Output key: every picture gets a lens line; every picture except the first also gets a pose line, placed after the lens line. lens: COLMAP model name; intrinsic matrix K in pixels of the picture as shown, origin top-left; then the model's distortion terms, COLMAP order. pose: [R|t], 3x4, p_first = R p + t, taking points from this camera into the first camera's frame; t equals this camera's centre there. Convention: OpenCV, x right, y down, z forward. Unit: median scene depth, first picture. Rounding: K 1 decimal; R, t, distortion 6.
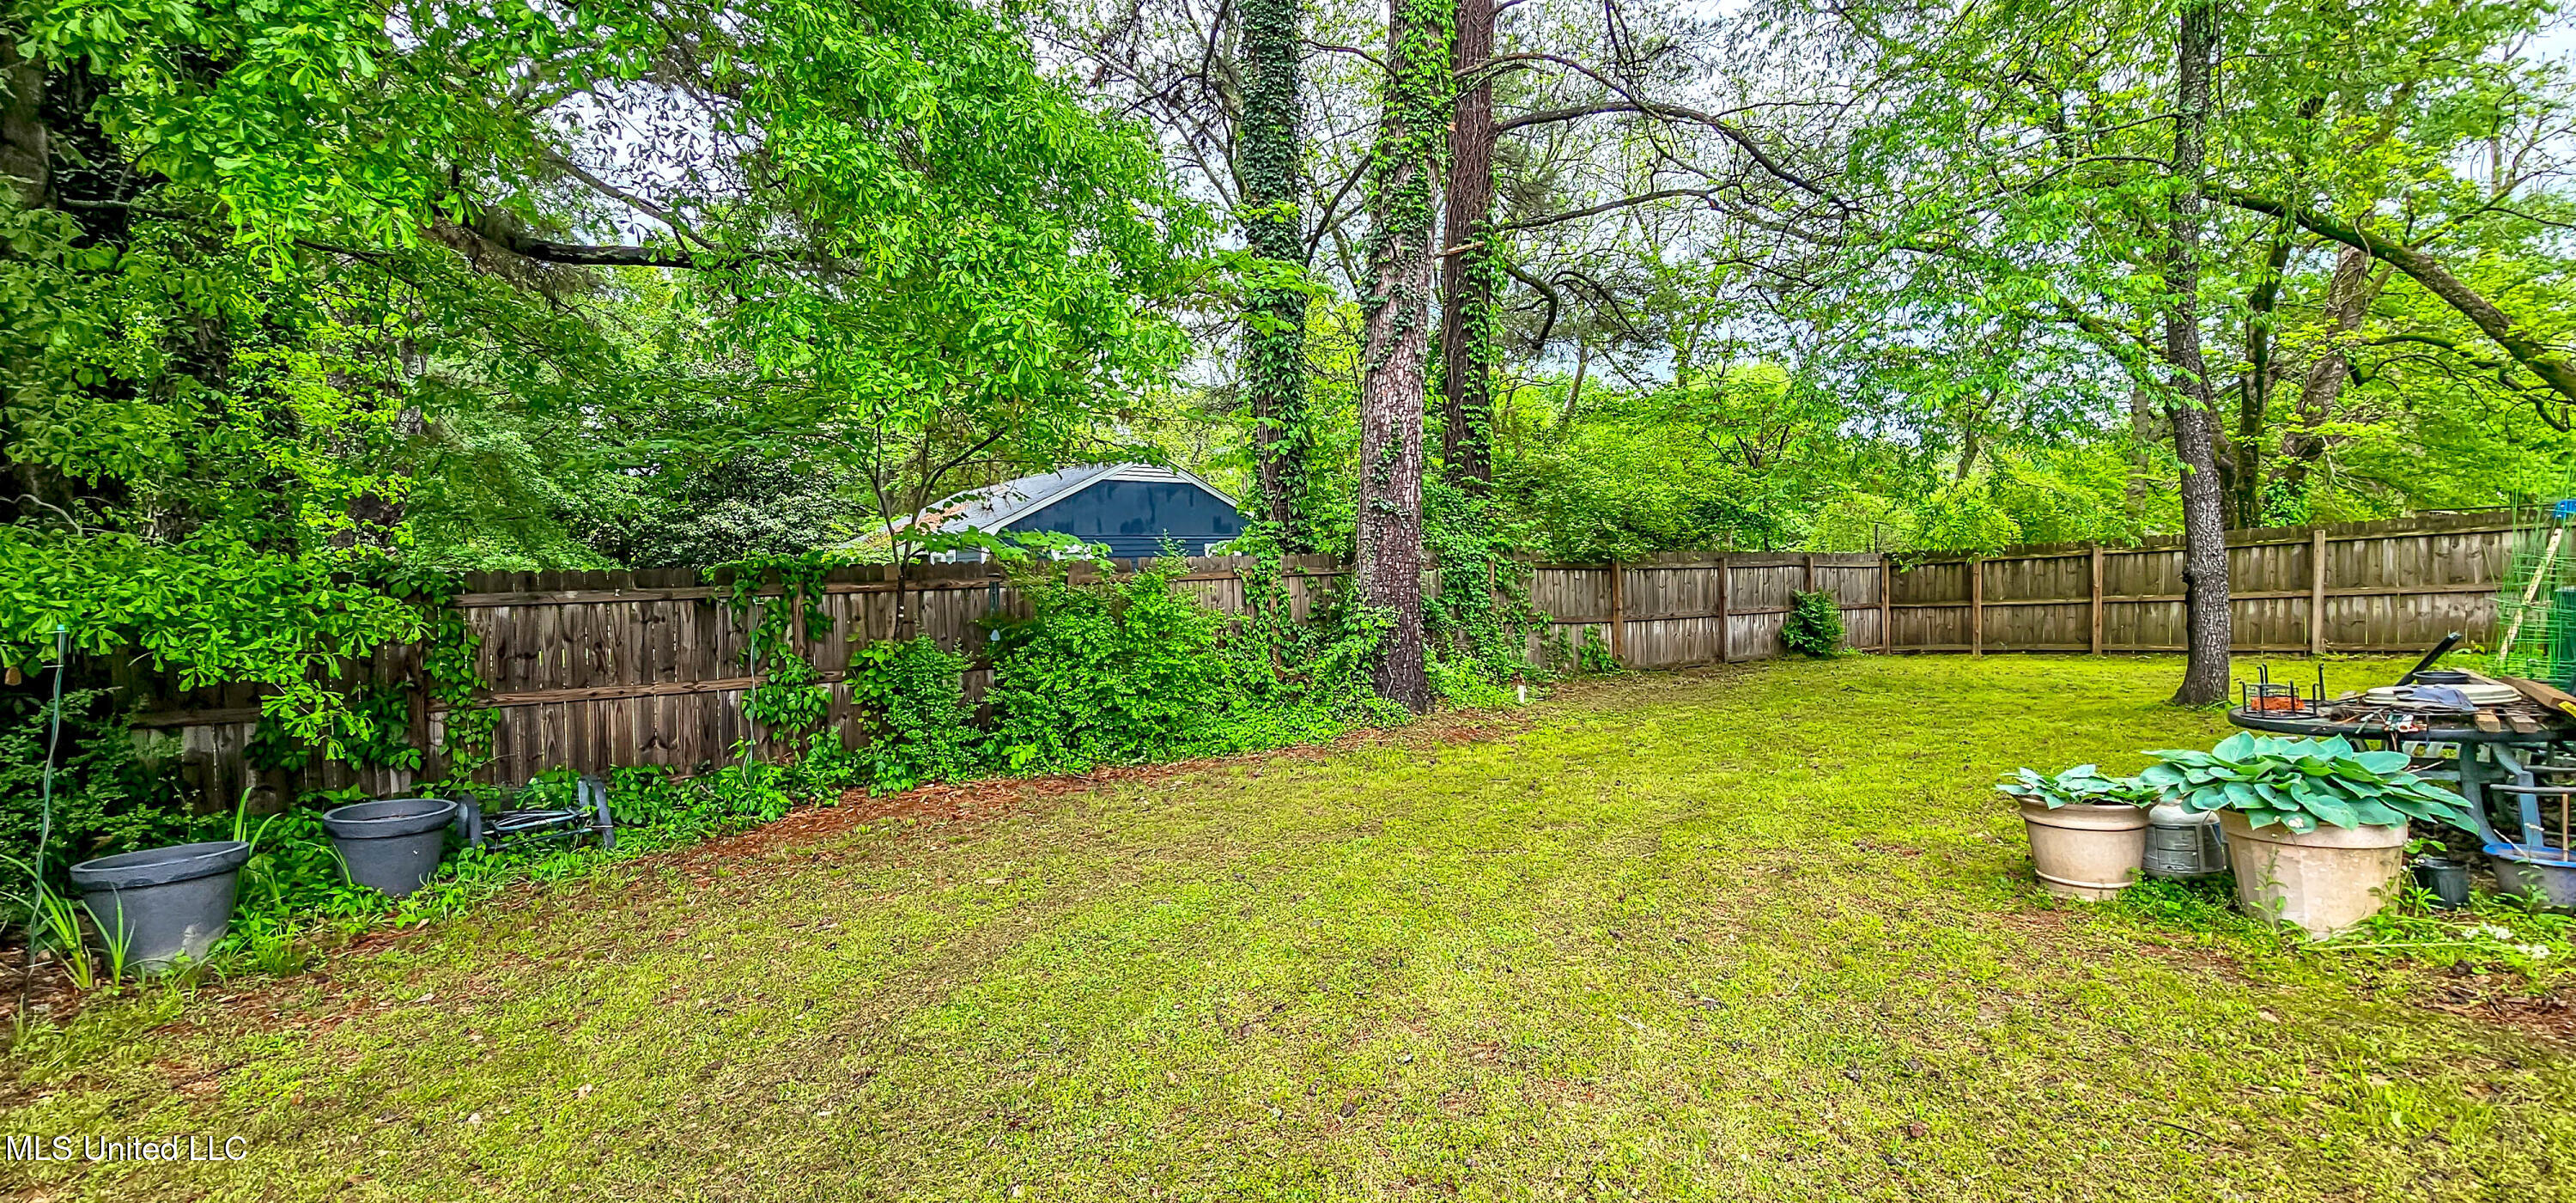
lens RADIAL K [[1051.4, 0, 1279.8], [0, 1051.4, 599.2], [0, 0, 1]] dist [-0.005431, 0.001271]
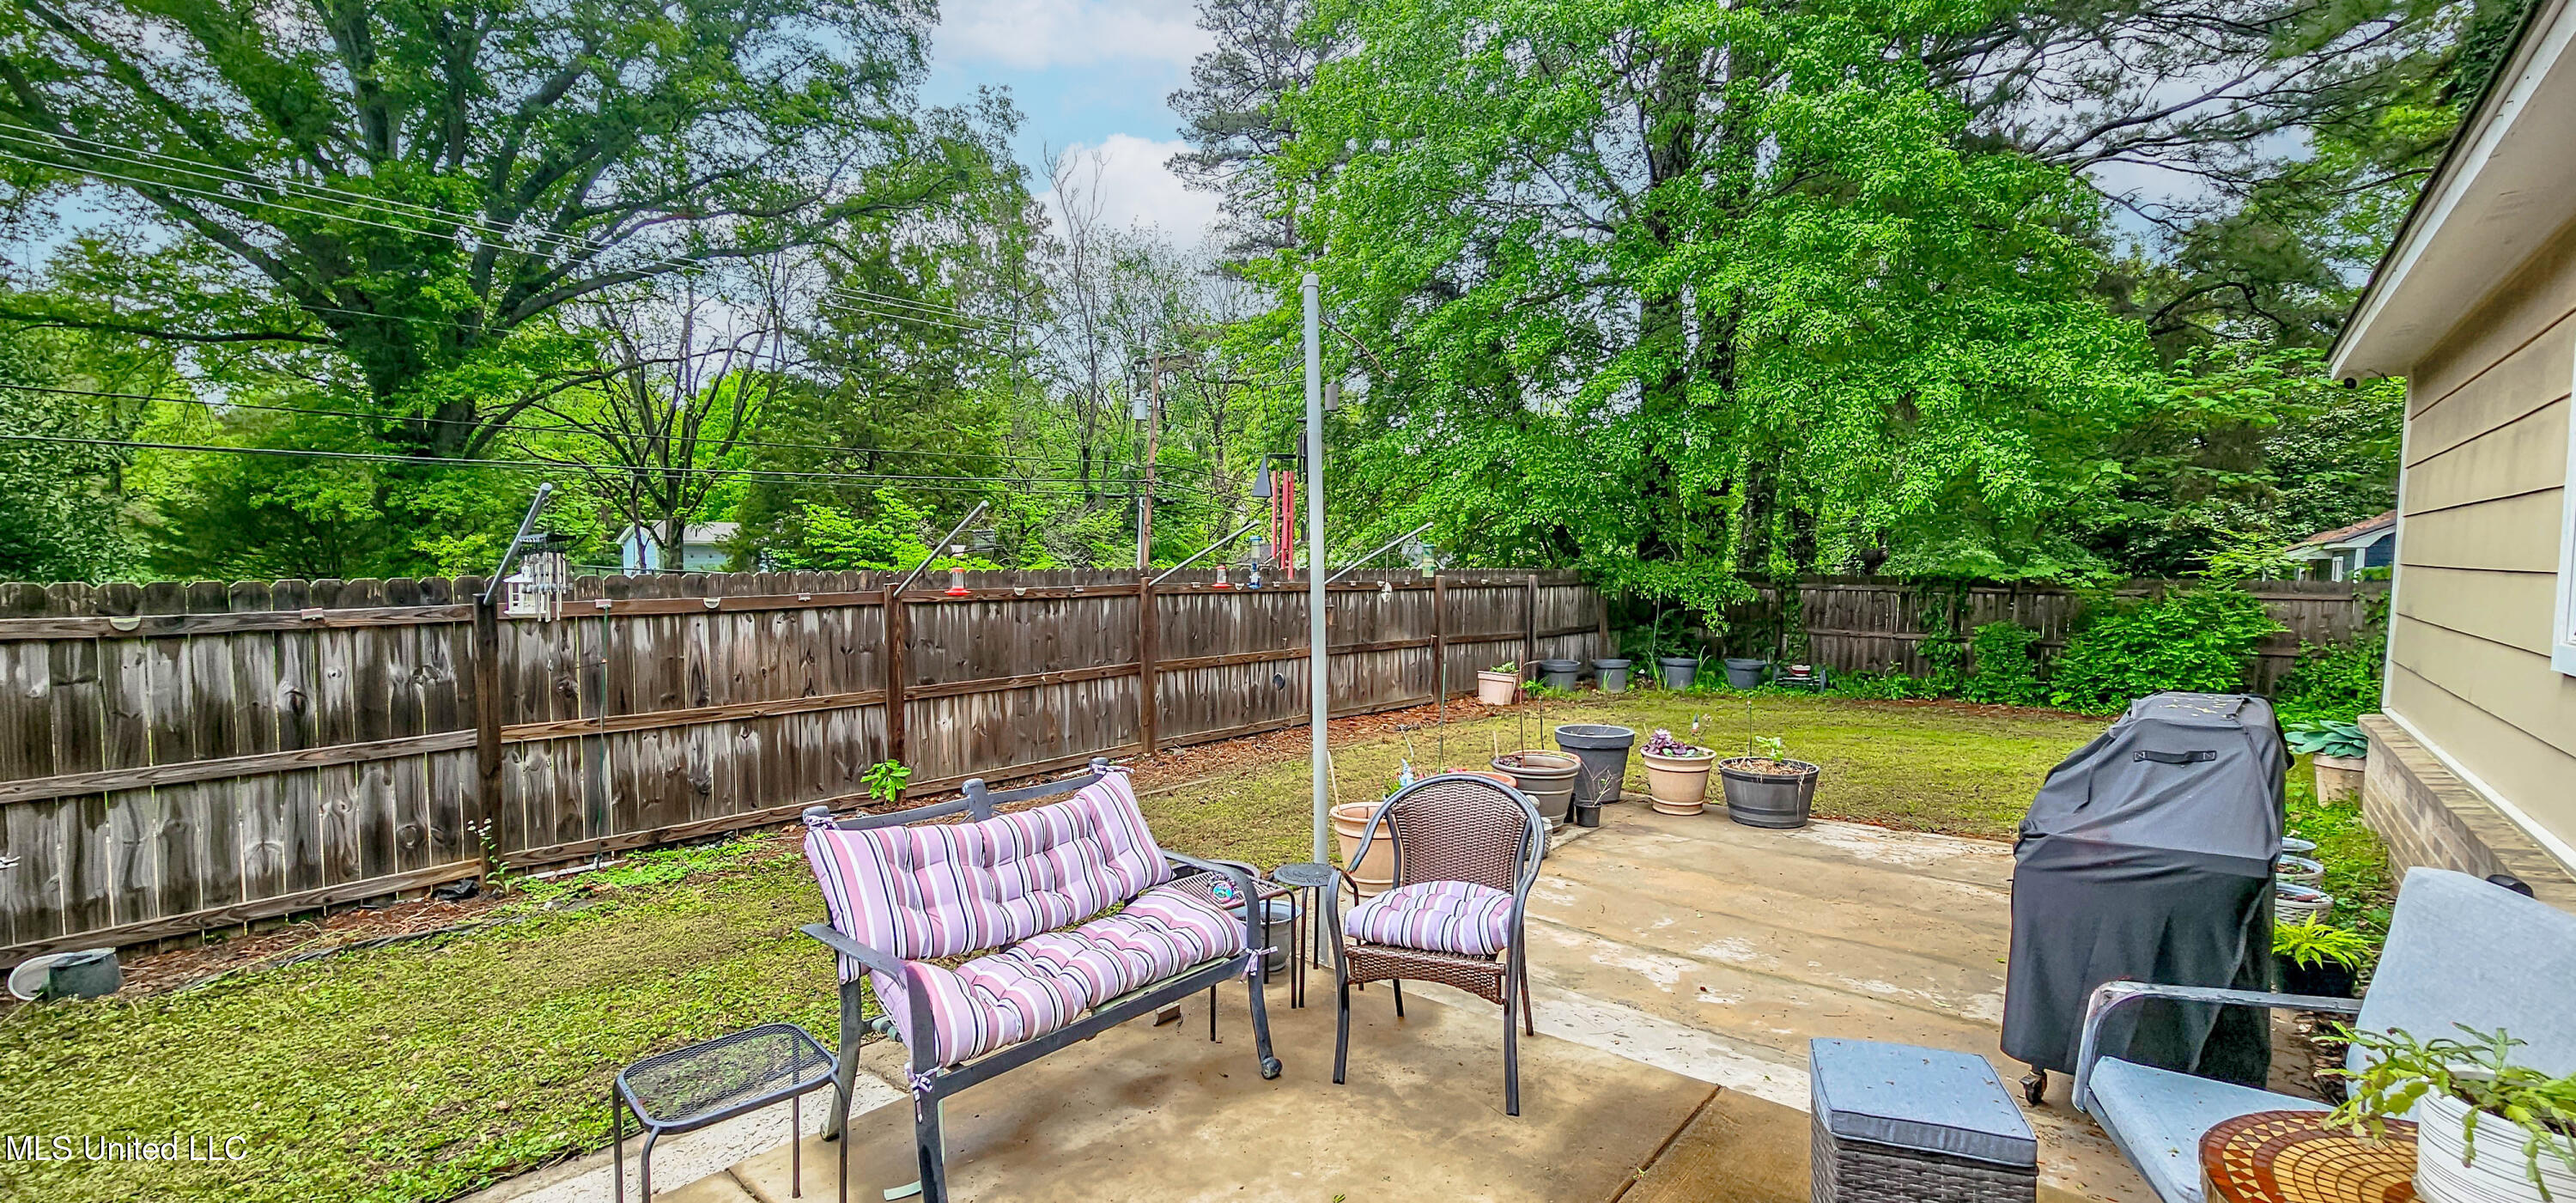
lens RADIAL K [[1051.4, 0, 1293.7], [0, 1051.4, 610.8], [0, 0, 1]] dist [-0.005431, 0.001271]
pose [[0.259440, 0.076221, -0.962747, 0.495115], [-0.043003, 0.996804, 0.067328, -0.022944], [0.964801, 0.023933, 0.261888, -0.291193]]
